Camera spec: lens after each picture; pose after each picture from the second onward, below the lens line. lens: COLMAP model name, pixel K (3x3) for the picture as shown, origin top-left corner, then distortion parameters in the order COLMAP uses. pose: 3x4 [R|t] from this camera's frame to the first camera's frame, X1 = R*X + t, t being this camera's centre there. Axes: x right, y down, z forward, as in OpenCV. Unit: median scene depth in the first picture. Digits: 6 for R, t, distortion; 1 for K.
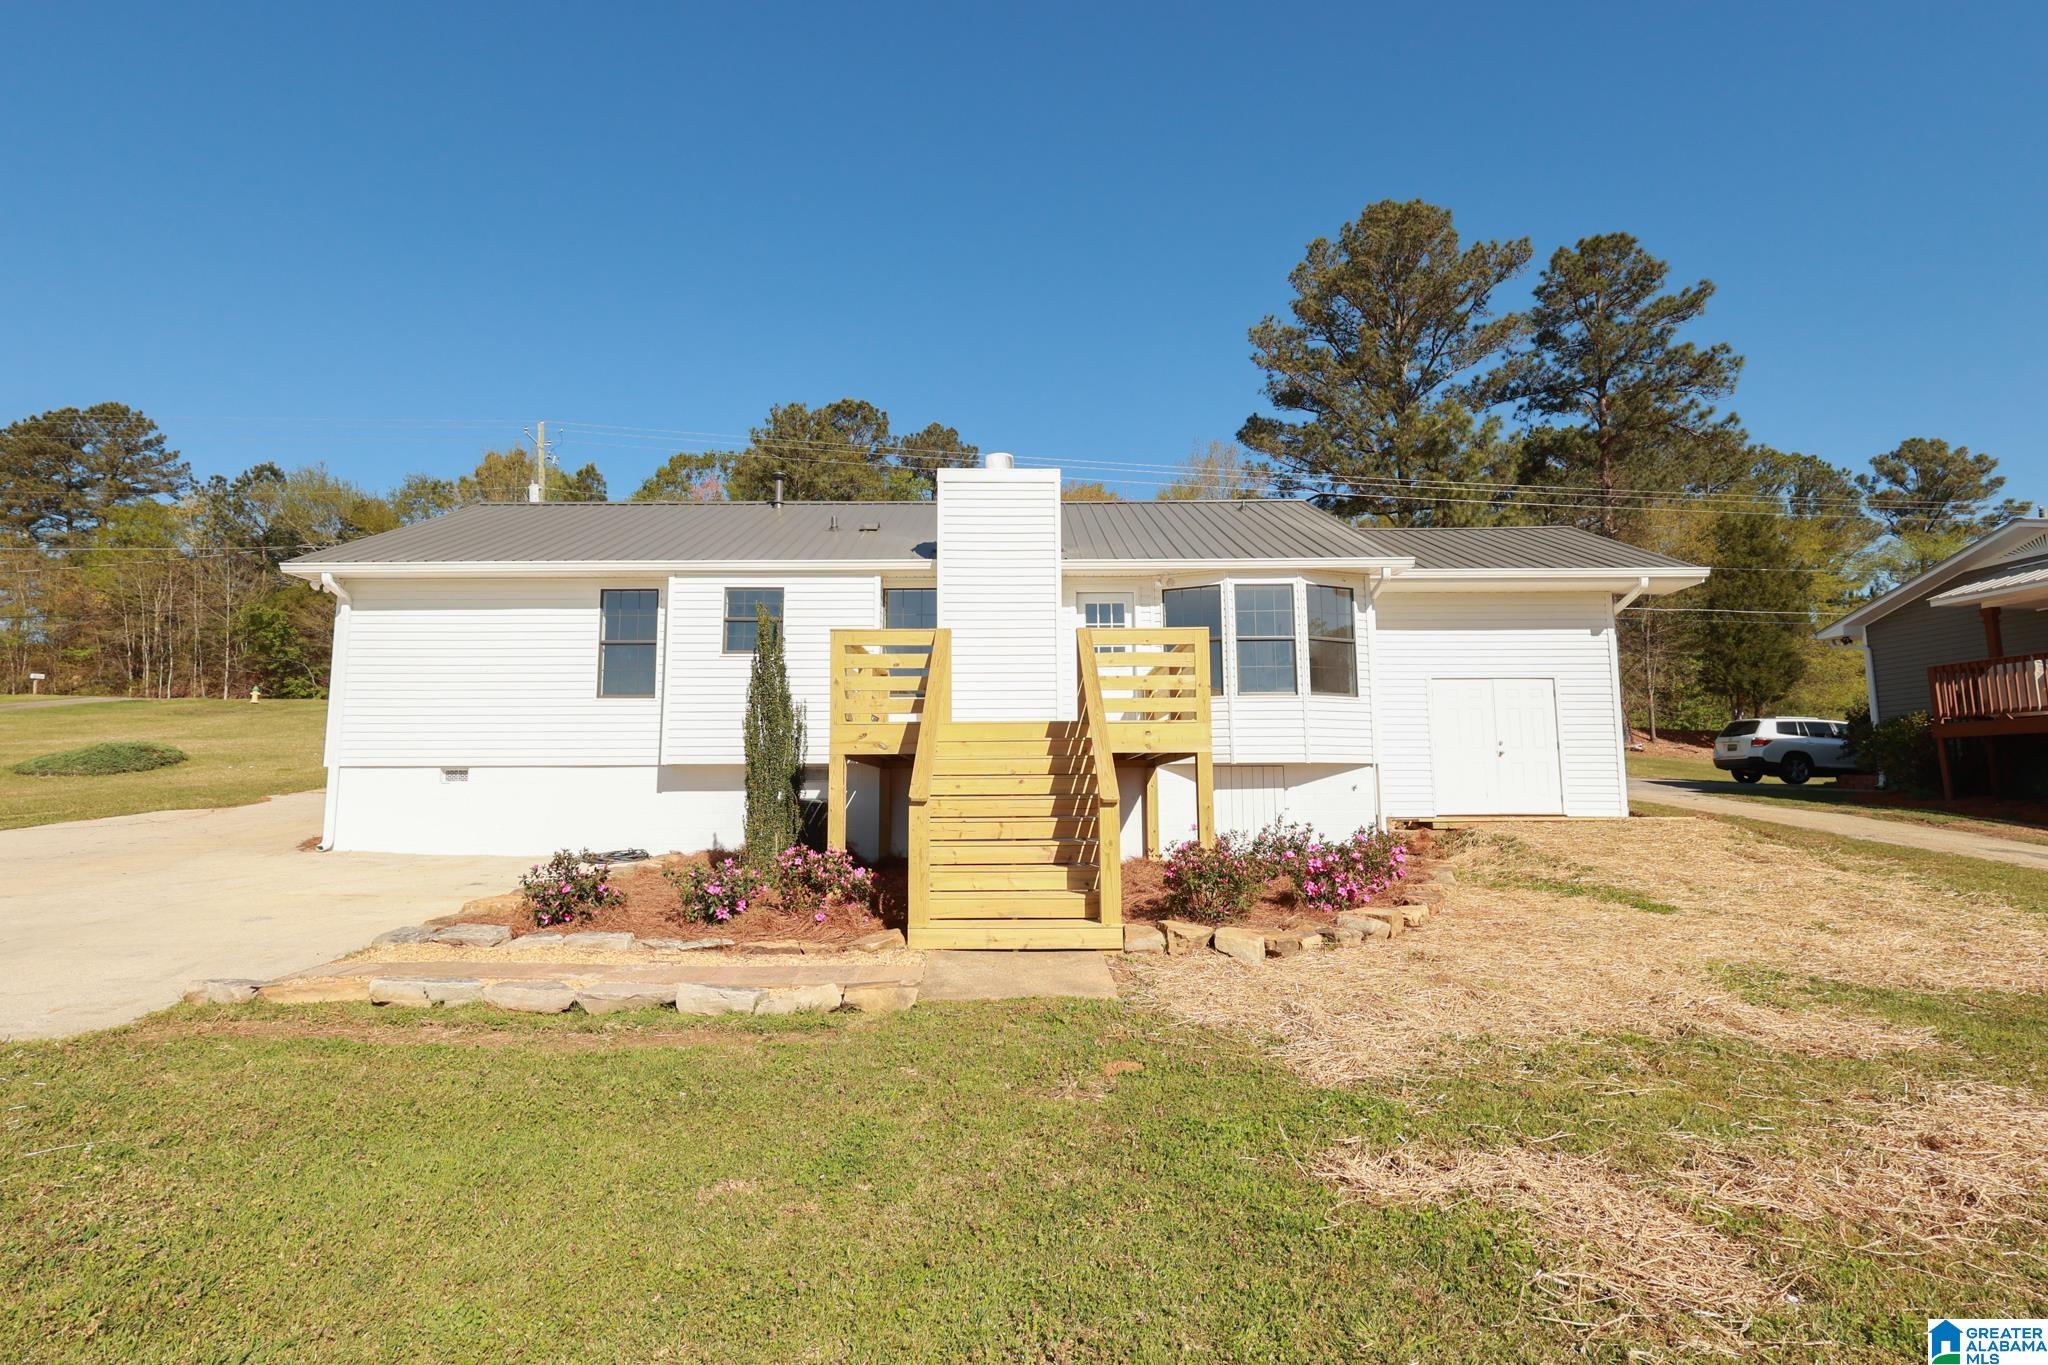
lens RADIAL K [[950.5, 0, 1020.1], [0, 950.5, 681.6], [0, 0, 1]] dist [-0.001621, 0.002042]
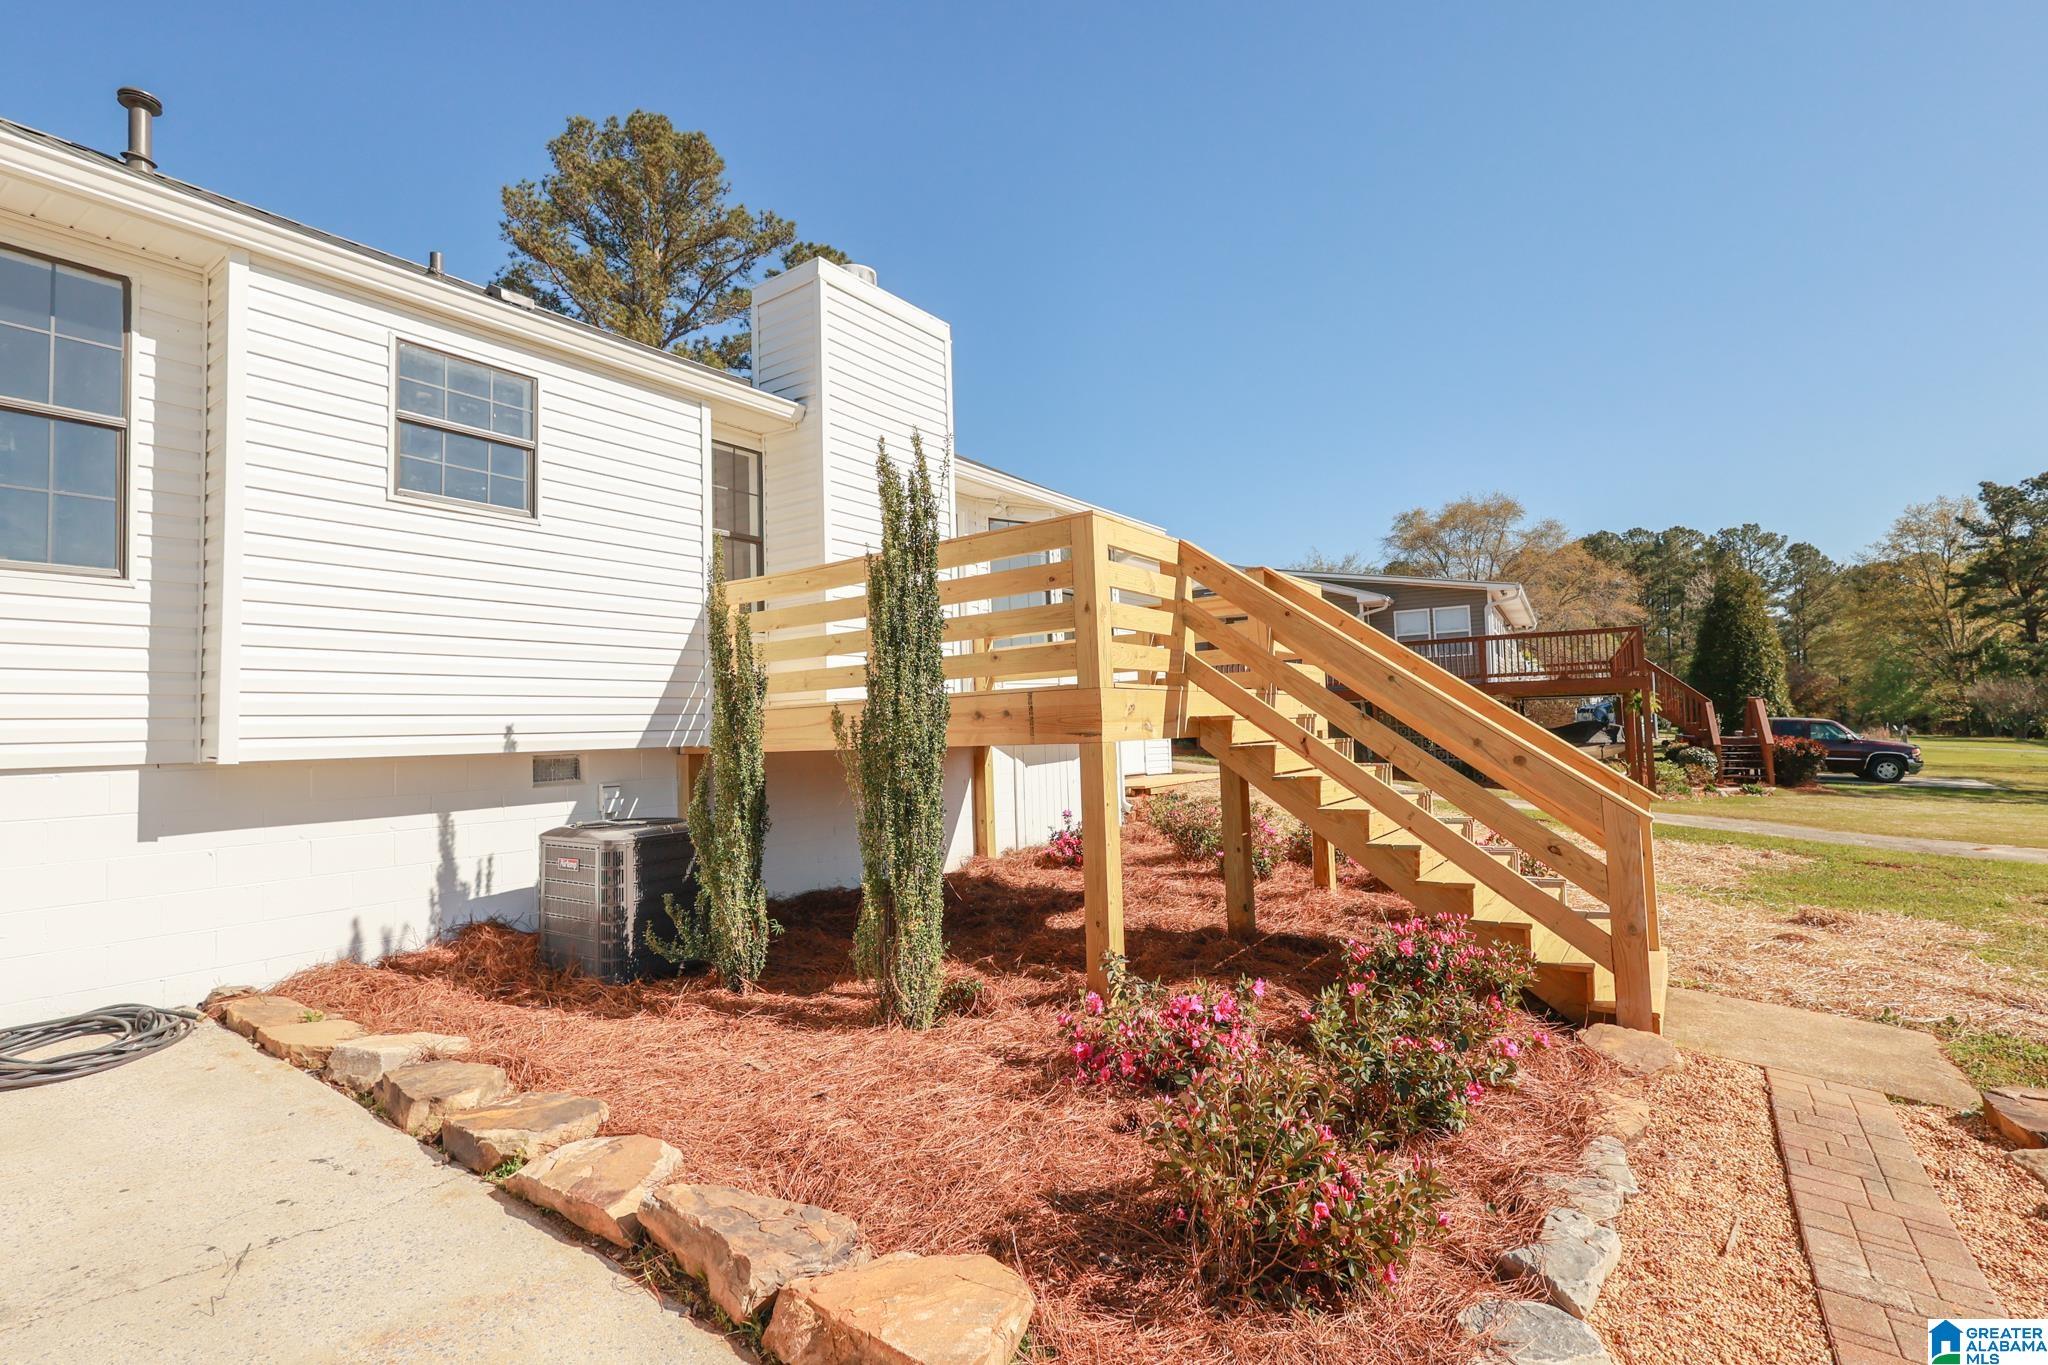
lens RADIAL K [[950.5, 0, 1030.4], [0, 950.5, 689.5], [0, 0, 1]] dist [-0.001621, 0.002042]
pose [[0.587827, 0.023866, 0.808634, -0.141197], [-0.064116, 0.997795, 0.017159, 0.009357], [-0.806442, -0.061933, 0.588061, 0.149776]]
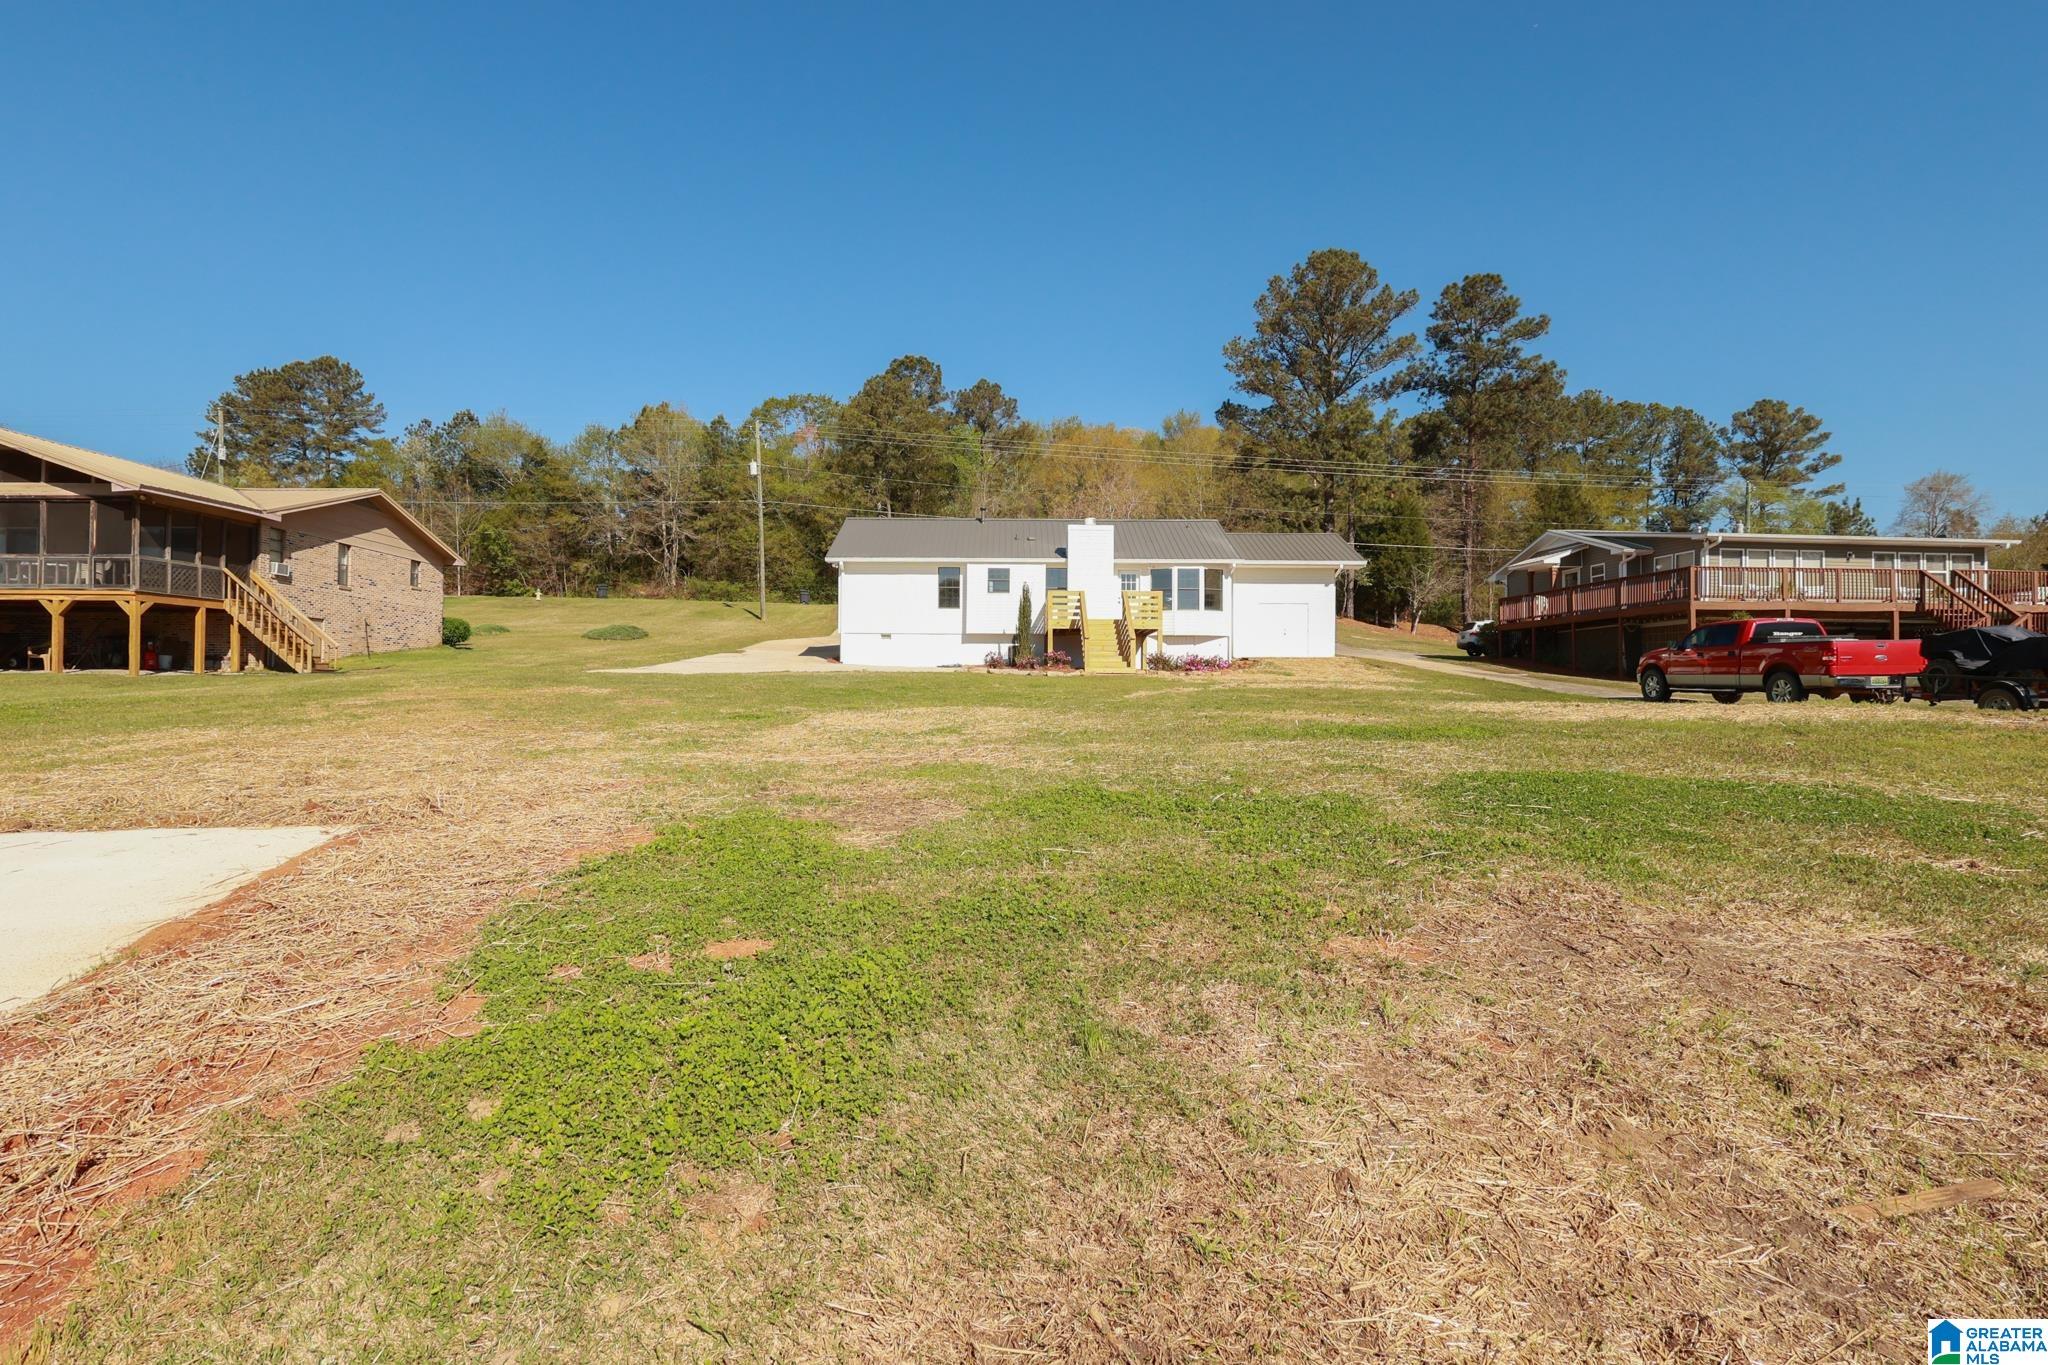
lens RADIAL K [[950.5, 0, 1015.7], [0, 950.5, 673.7], [0, 0, 1]] dist [-0.001621, 0.002042]
pose [[0.999933, 0.010739, -0.004275, -0.063513], [-0.010254, 0.994859, 0.100748, -0.021344], [0.005335, -0.100697, 0.994903, -0.498164]]
